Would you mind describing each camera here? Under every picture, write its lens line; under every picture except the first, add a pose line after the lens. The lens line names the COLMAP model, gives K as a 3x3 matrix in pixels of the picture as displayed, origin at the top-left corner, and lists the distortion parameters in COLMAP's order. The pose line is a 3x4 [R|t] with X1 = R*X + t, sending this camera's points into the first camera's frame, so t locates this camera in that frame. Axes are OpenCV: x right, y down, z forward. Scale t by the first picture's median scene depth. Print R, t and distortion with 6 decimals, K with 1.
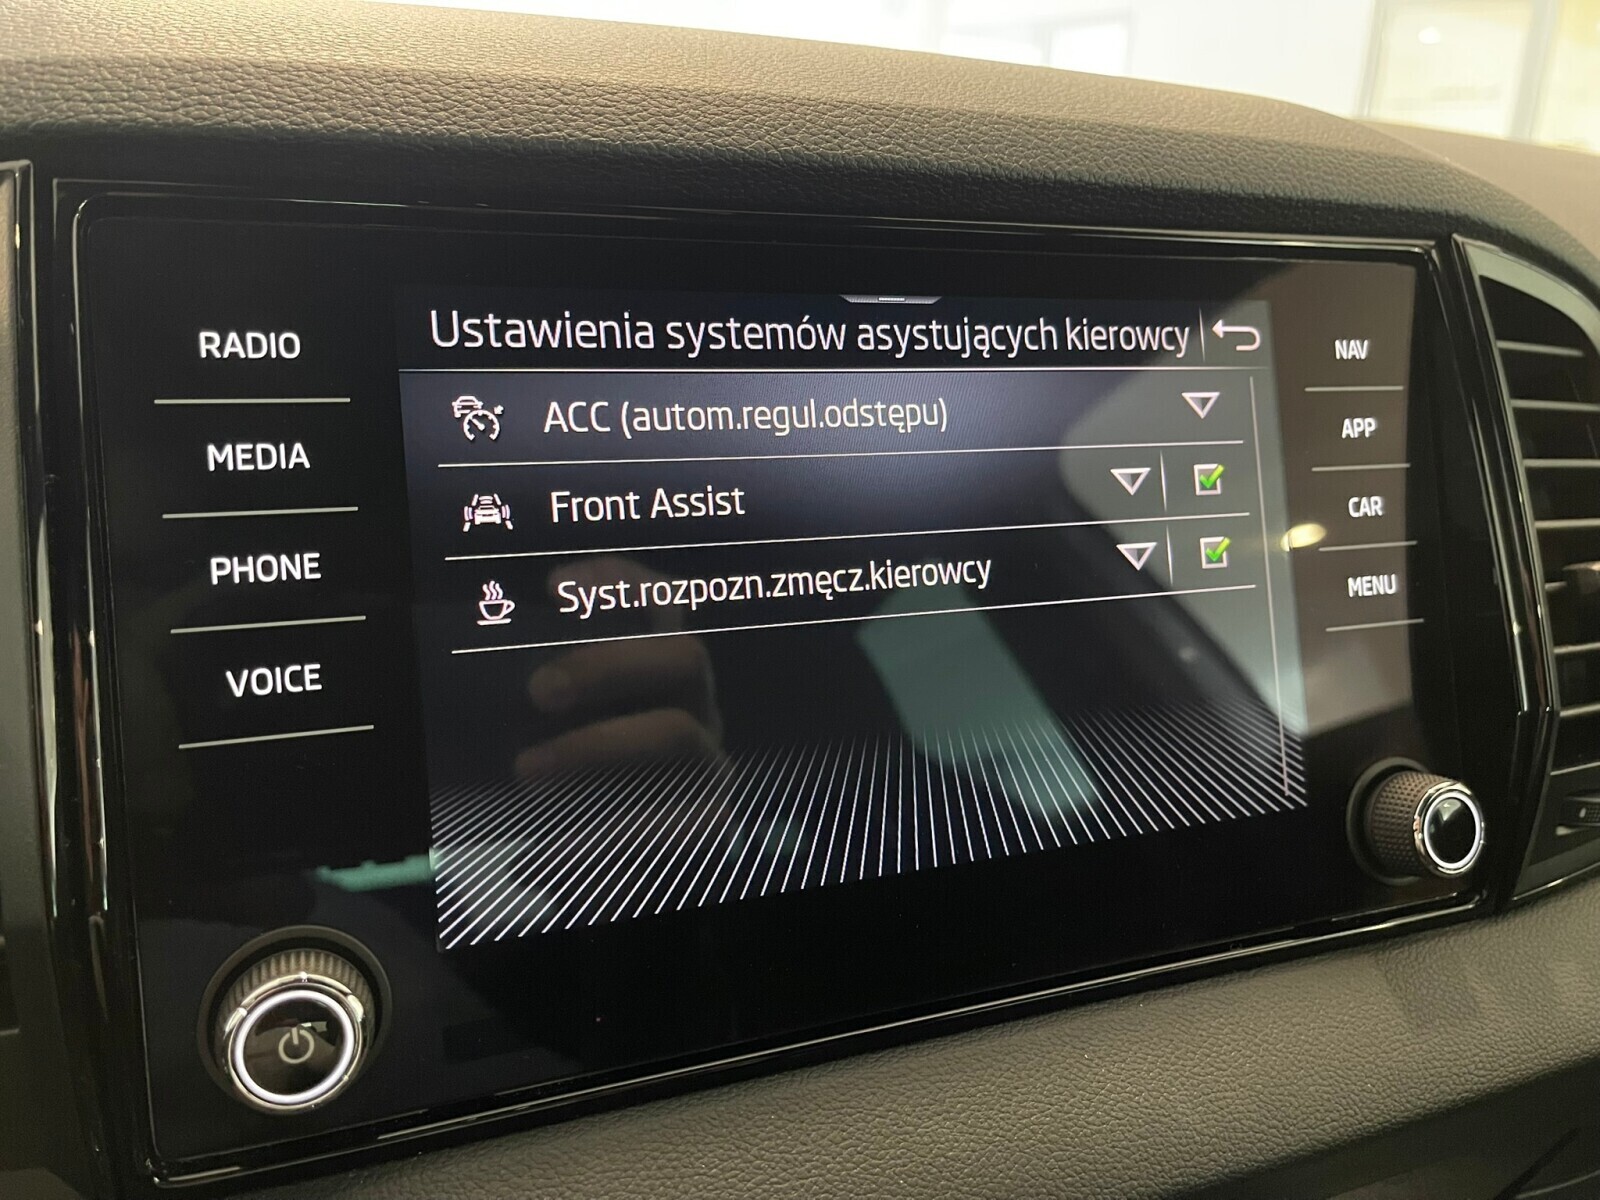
lens RADIAL K [[1243.8, 0, 793.4], [0, 1243.8, 605.3], [0, 0, 1]] dist [0.067441, -0.099696]
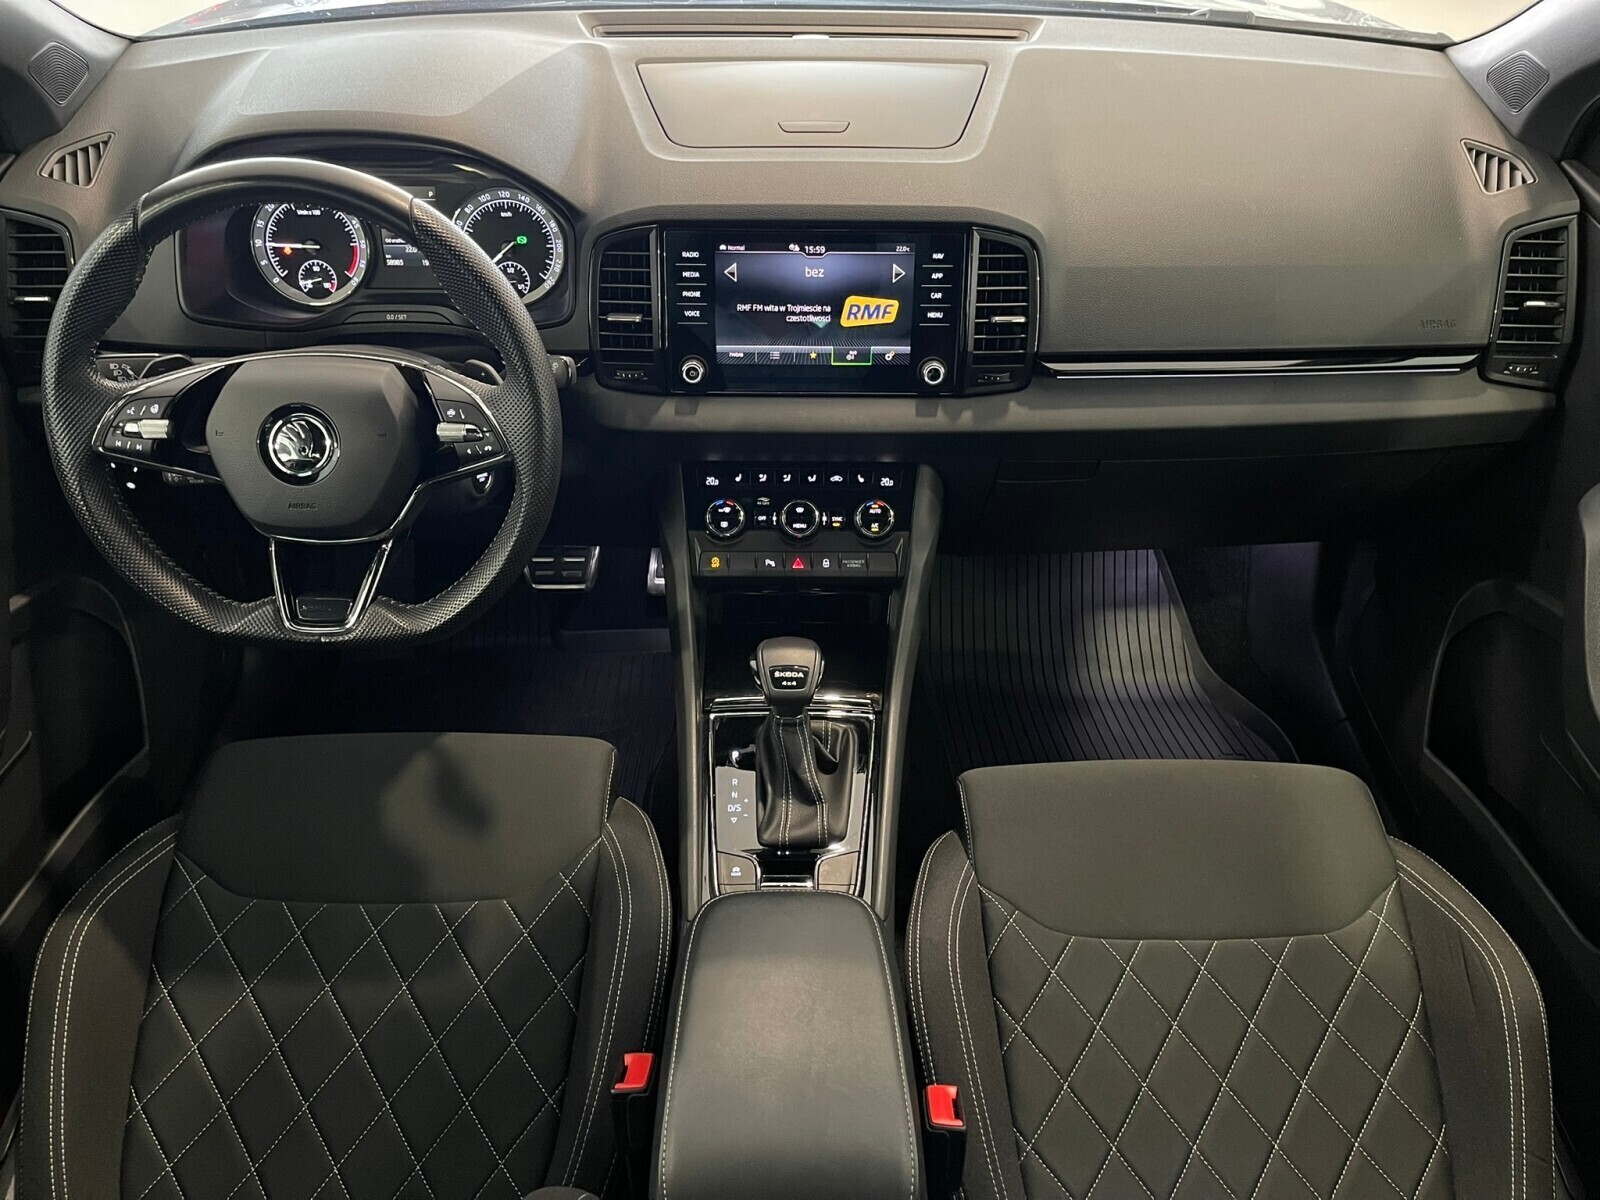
lens RADIAL K [[1243.8, 0, 797.9], [0, 1243.8, 595.3], [0, 0, 1]] dist [0.067441, -0.099696]
pose [[0.929584, 0.217927, -0.297290, 1.836446], [-0.077114, 0.903642, 0.421289, -1.105271], [0.360454, -0.368698, 0.856817, -3.824449]]
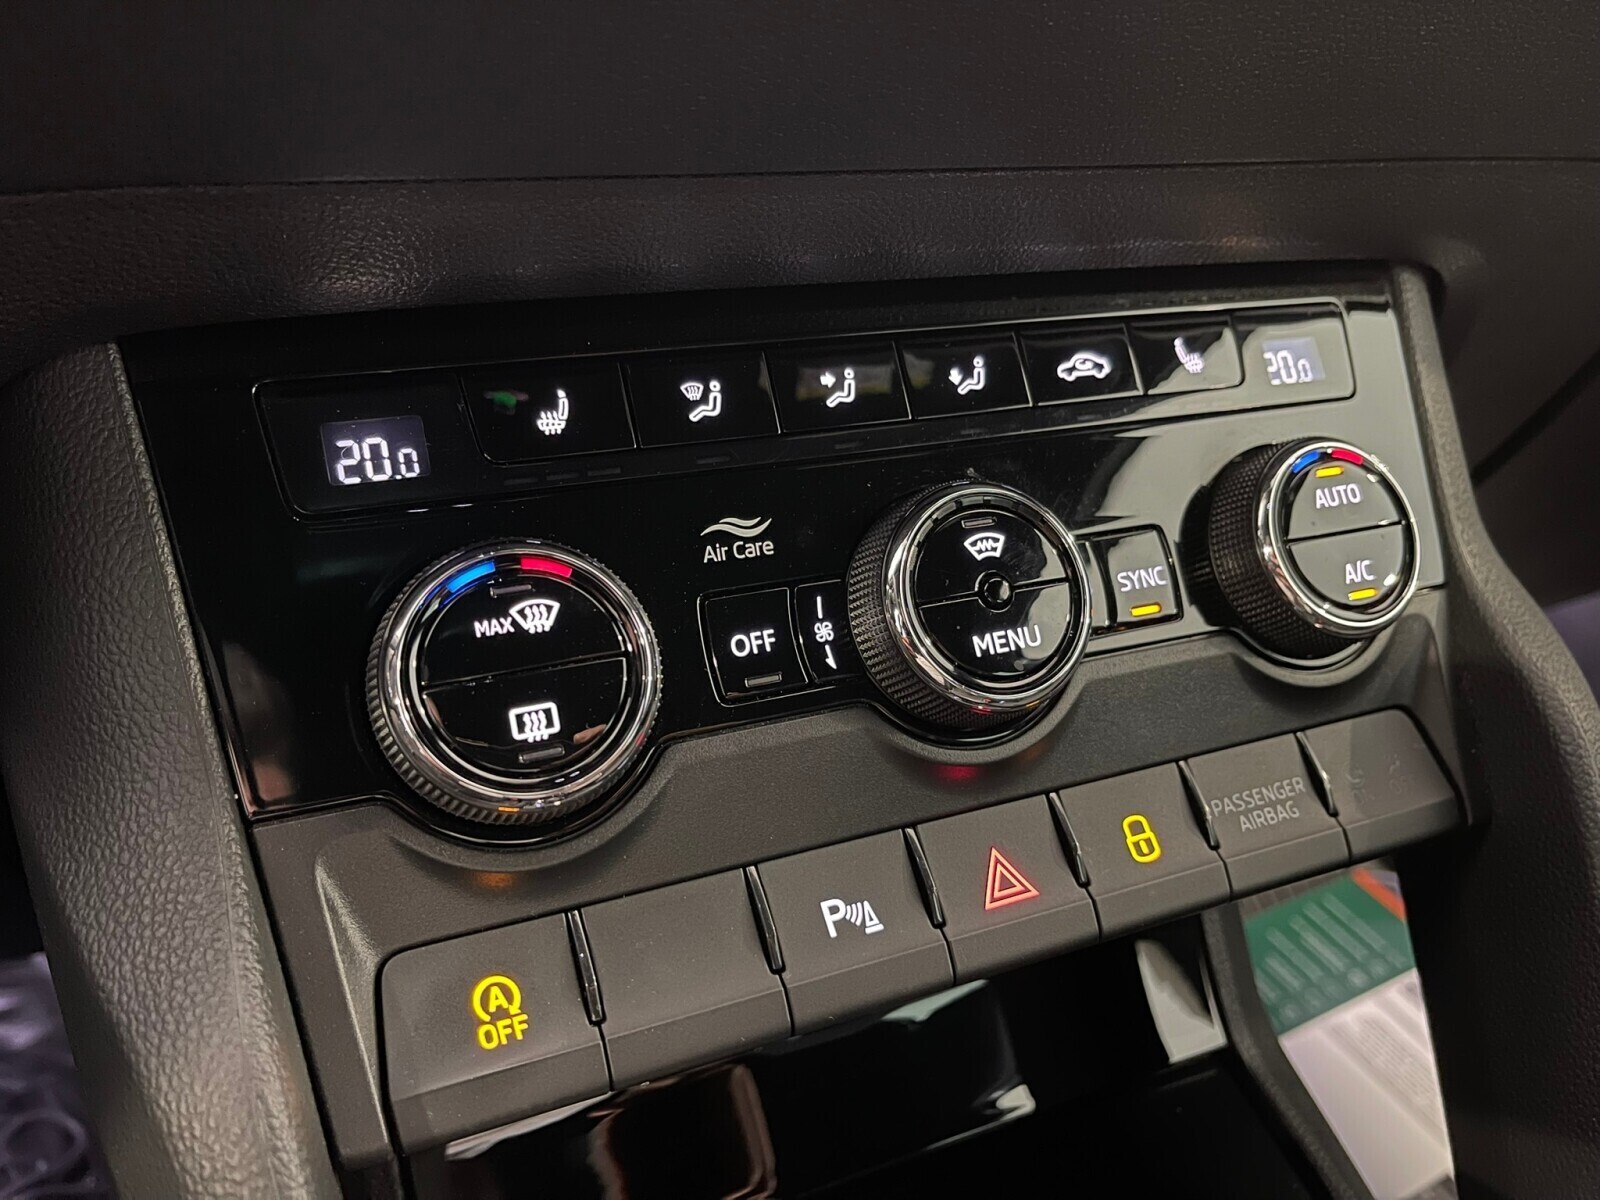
lens RADIAL K [[1243.8, 0, 803.3], [0, 1243.8, 613.0], [0, 0, 1]] dist [0.067441, -0.099696]
pose [[0.998532, 0.002177, 0.054129, -0.072569], [-0.014491, 0.973518, 0.228152, 0.737402], [-0.052199, -0.228601, 0.972120, 0.208743]]
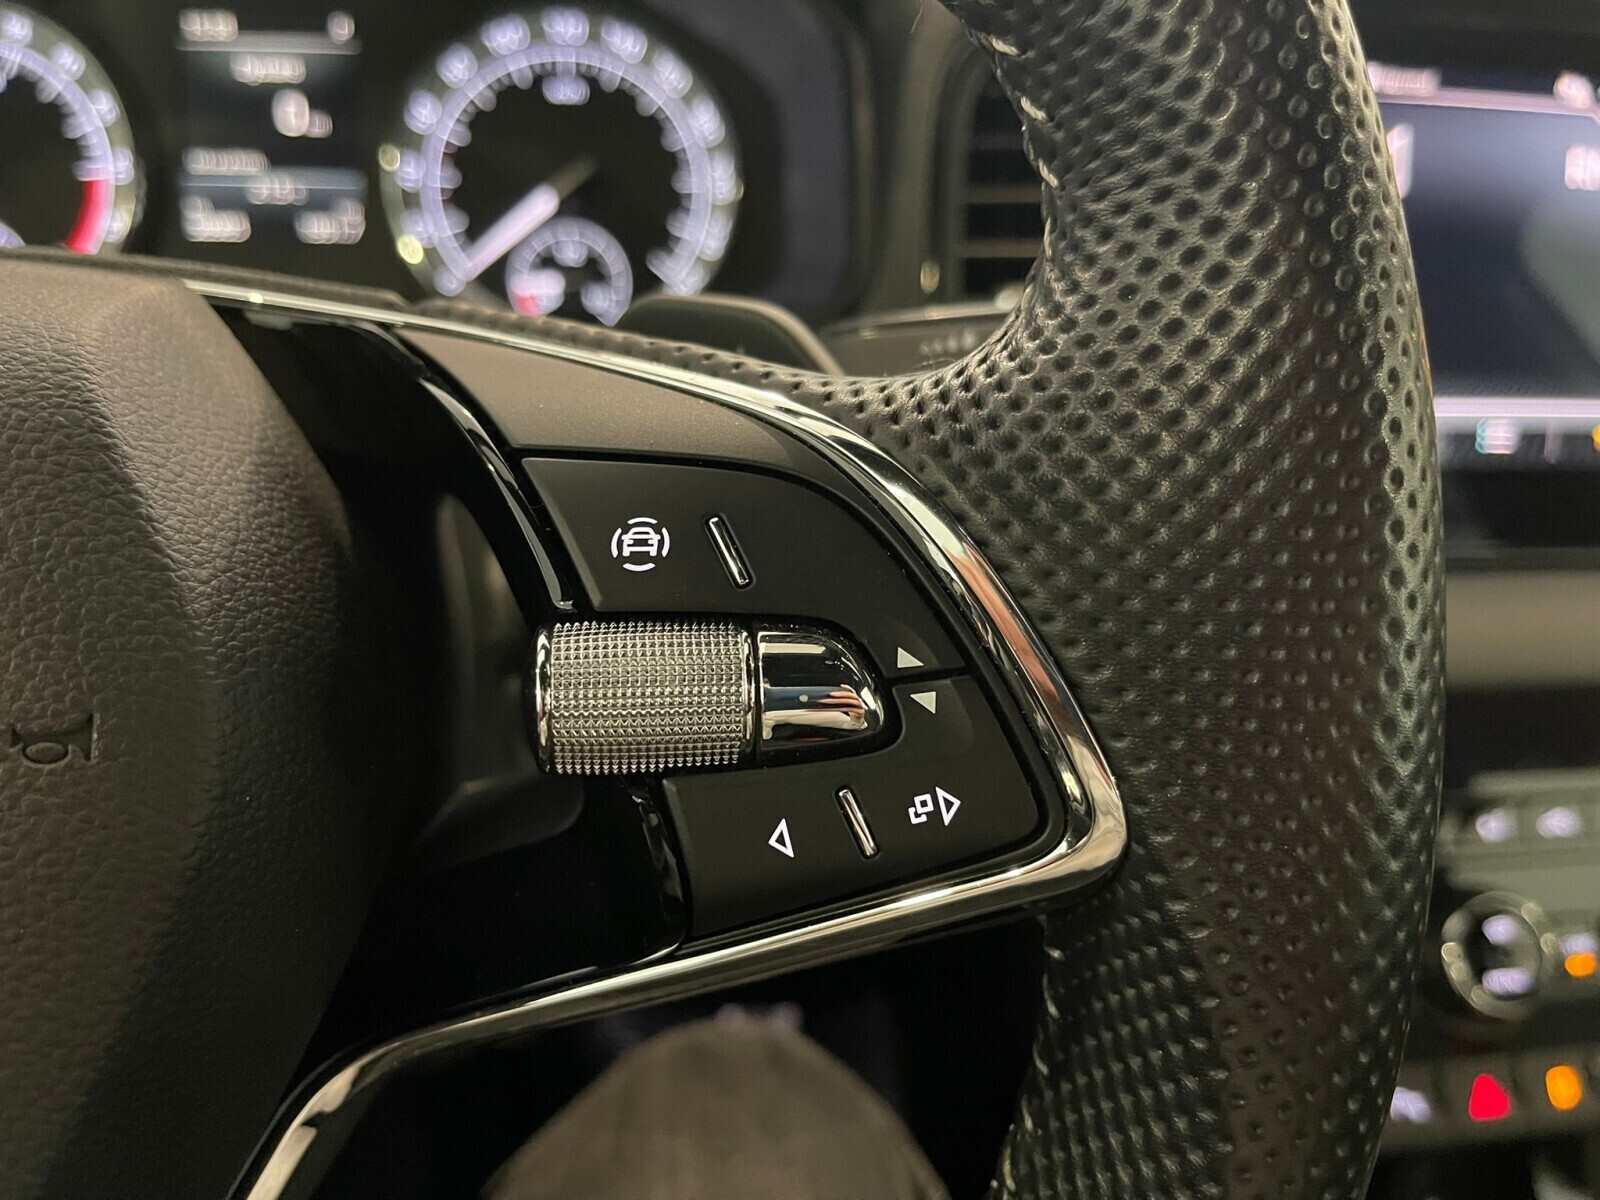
lens RADIAL K [[1243.8, 0, 788.1], [0, 1243.8, 596.3], [0, 0, 1]] dist [0.067441, -0.099696]
pose [[0.968843, 0.122703, -0.215144, -0.535715], [-0.081414, 0.978159, 0.191249, 0.160786], [0.233912, -0.167775, 0.957673, -0.812104]]
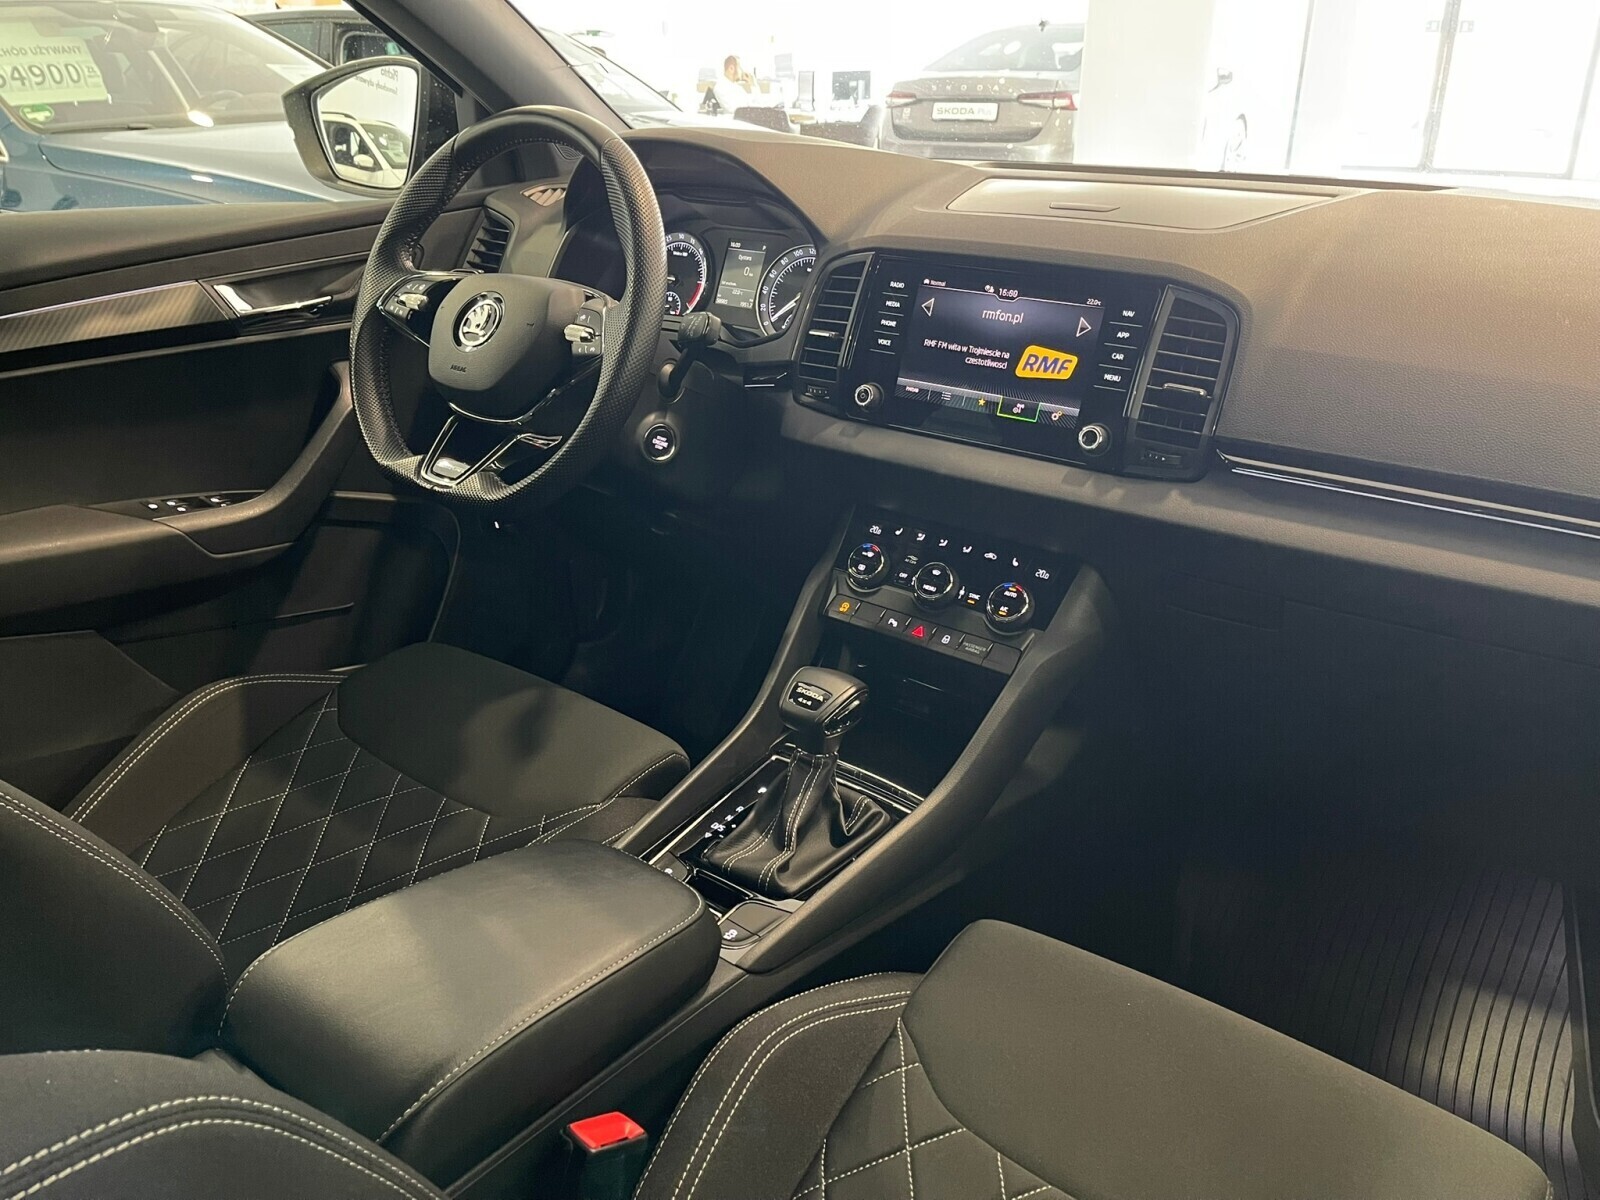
lens RADIAL K [[1243.8, 0, 775.3], [0, 1243.8, 578.5], [0, 0, 1]] dist [0.067441, -0.099696]
pose [[0.494244, 0.295517, -0.817553, 3.934364], [-0.240841, 0.950183, 0.197861, 0.070224], [0.835296, 0.099109, 0.540795, -2.202278]]
